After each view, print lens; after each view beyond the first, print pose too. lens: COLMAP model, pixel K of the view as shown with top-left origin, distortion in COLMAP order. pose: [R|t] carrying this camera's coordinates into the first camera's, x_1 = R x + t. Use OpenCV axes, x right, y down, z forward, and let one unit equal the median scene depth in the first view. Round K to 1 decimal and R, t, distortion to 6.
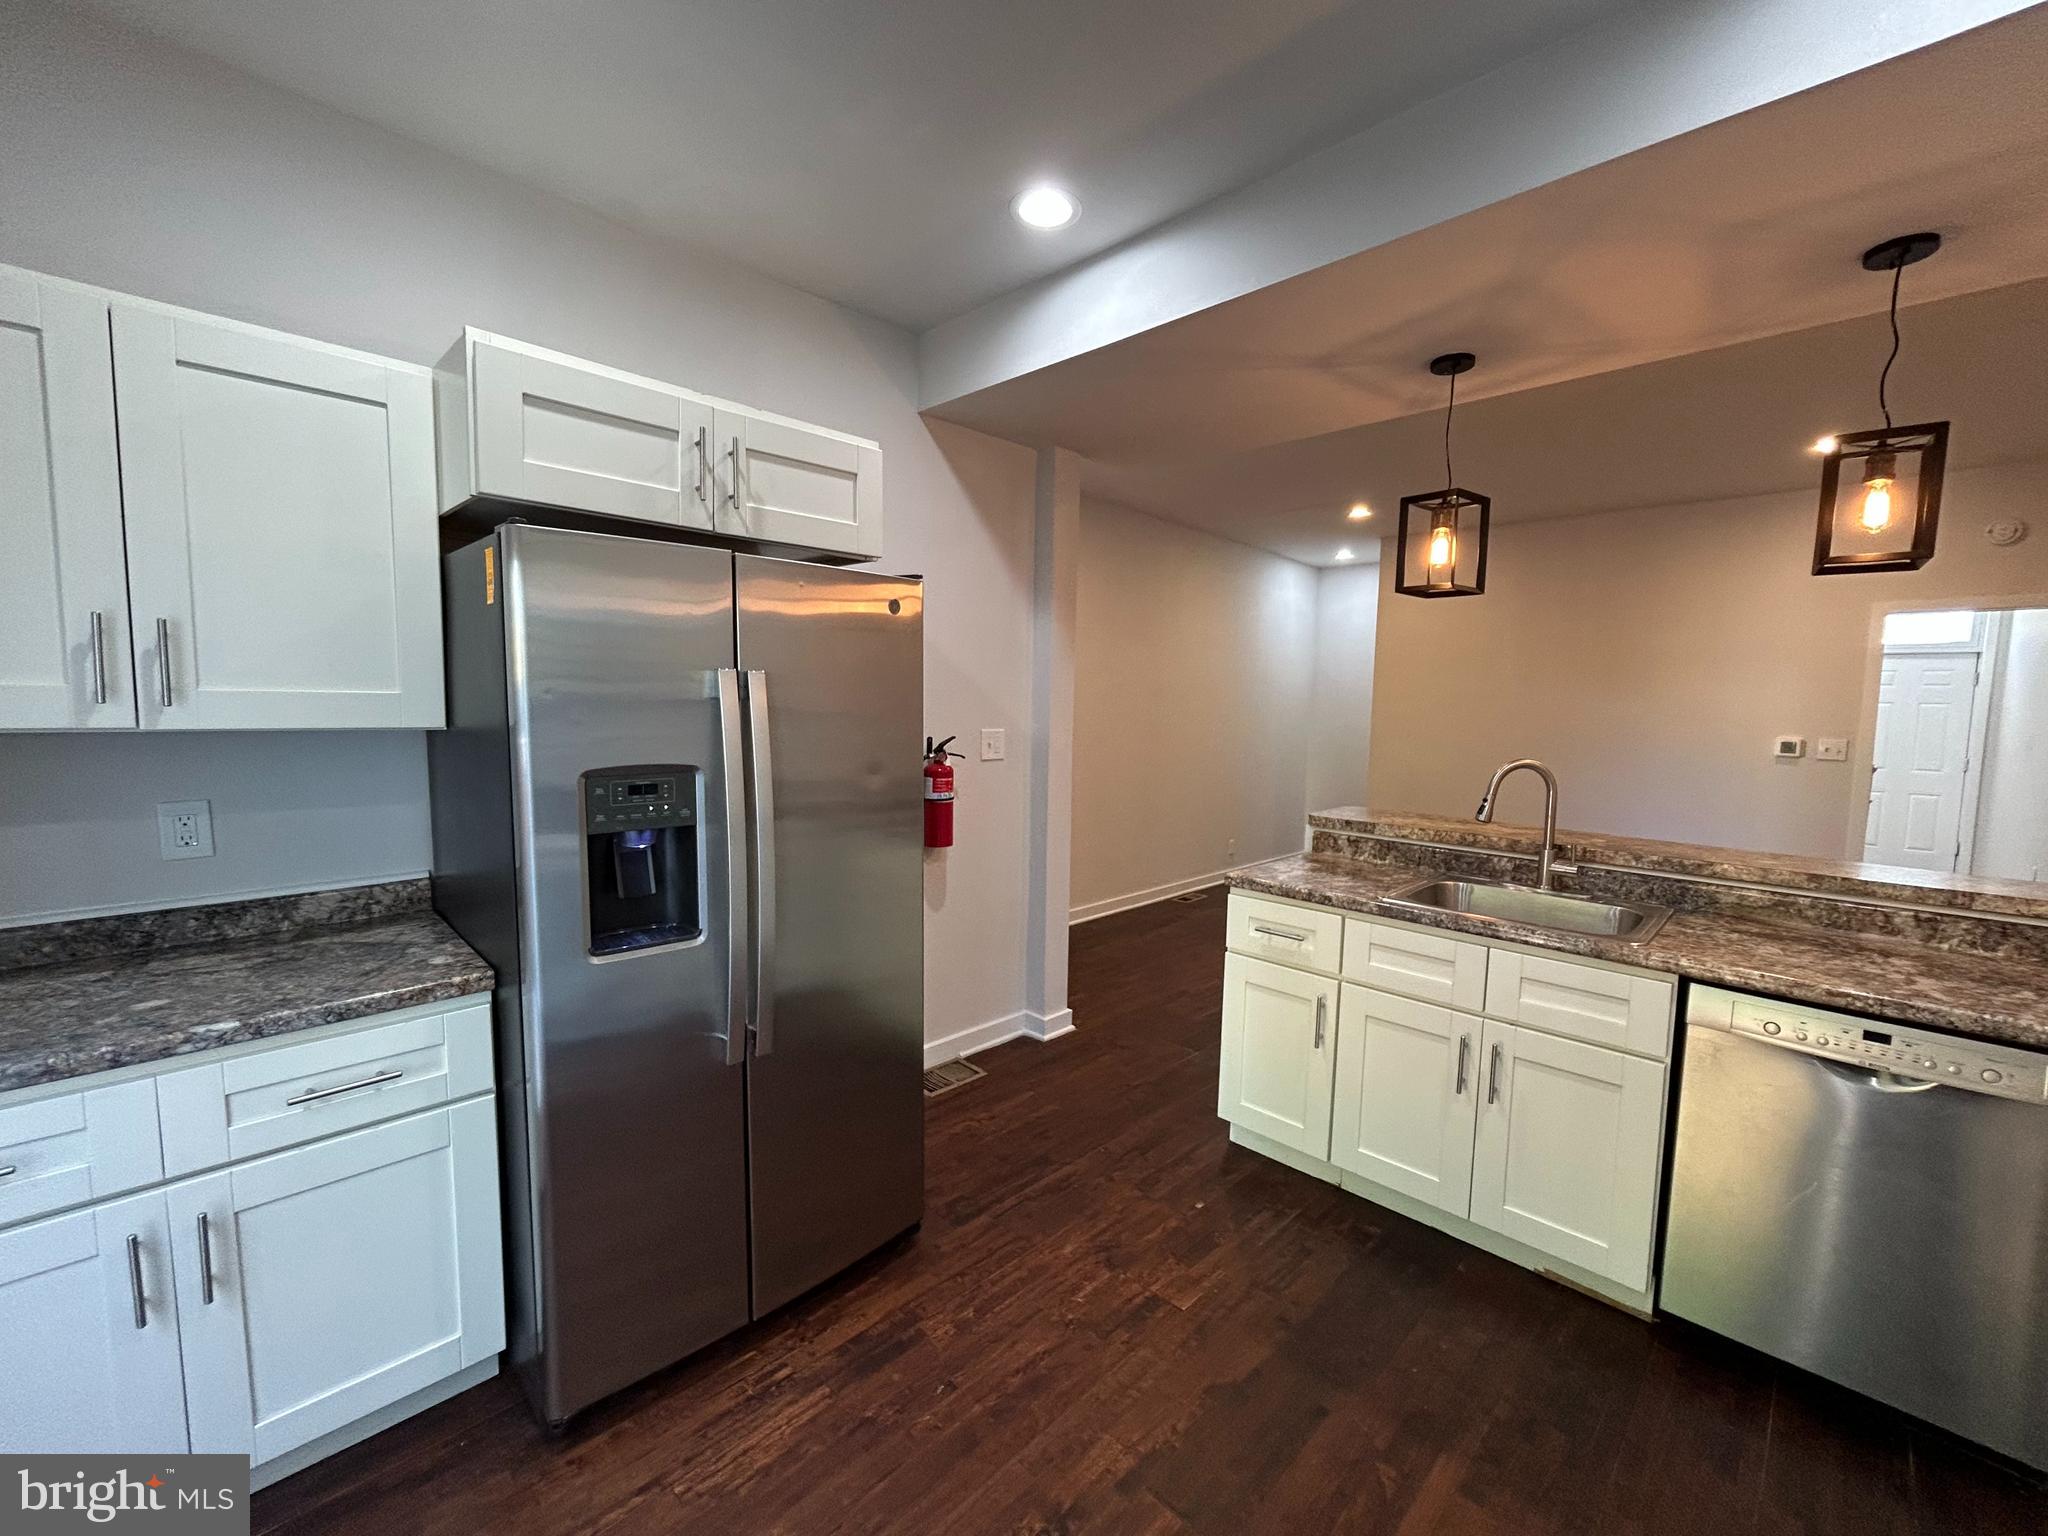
lens RADIAL K [[831.0, 0, 1022.5], [0, 831.0, 765.1], [0, 0, 1]] dist [0.004342, 0.000949]
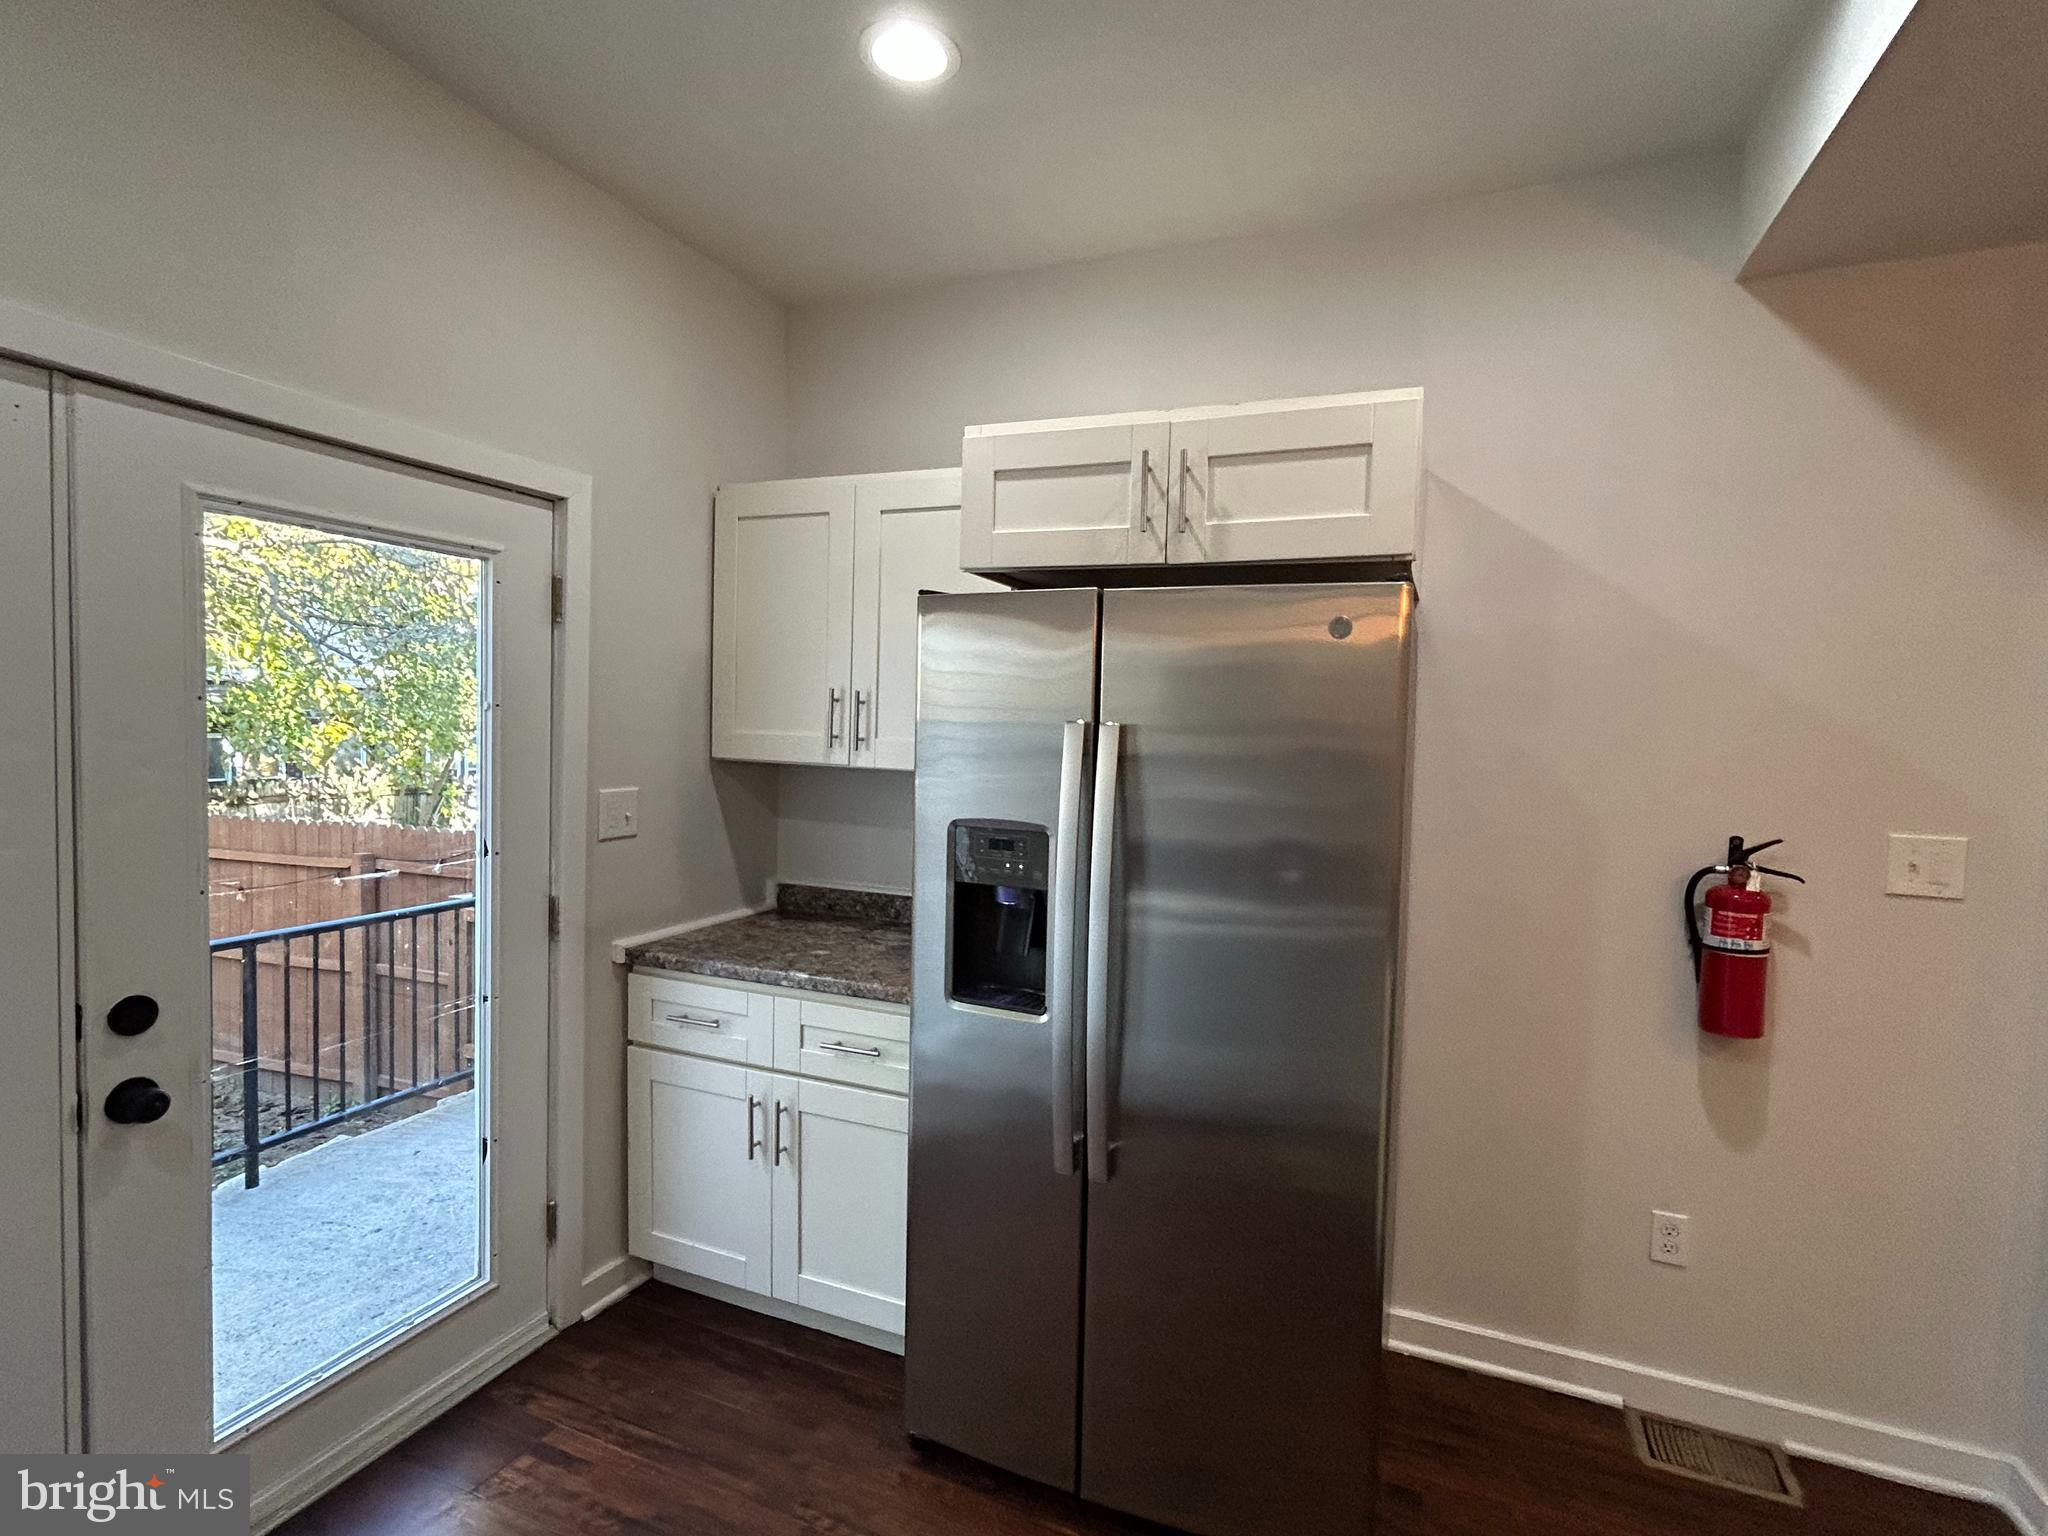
lens RADIAL K [[982.9, 0, 1024.8], [0, 982.9, 775.4], [0, 0, 1]] dist [0.012884, 0.000373]
pose [[0.399024, 0.042161, -0.915971, 0.582272], [-0.097942, 0.995187, 0.003141, -0.055945], [0.911695, 0.088458, 0.401233, 0.530312]]
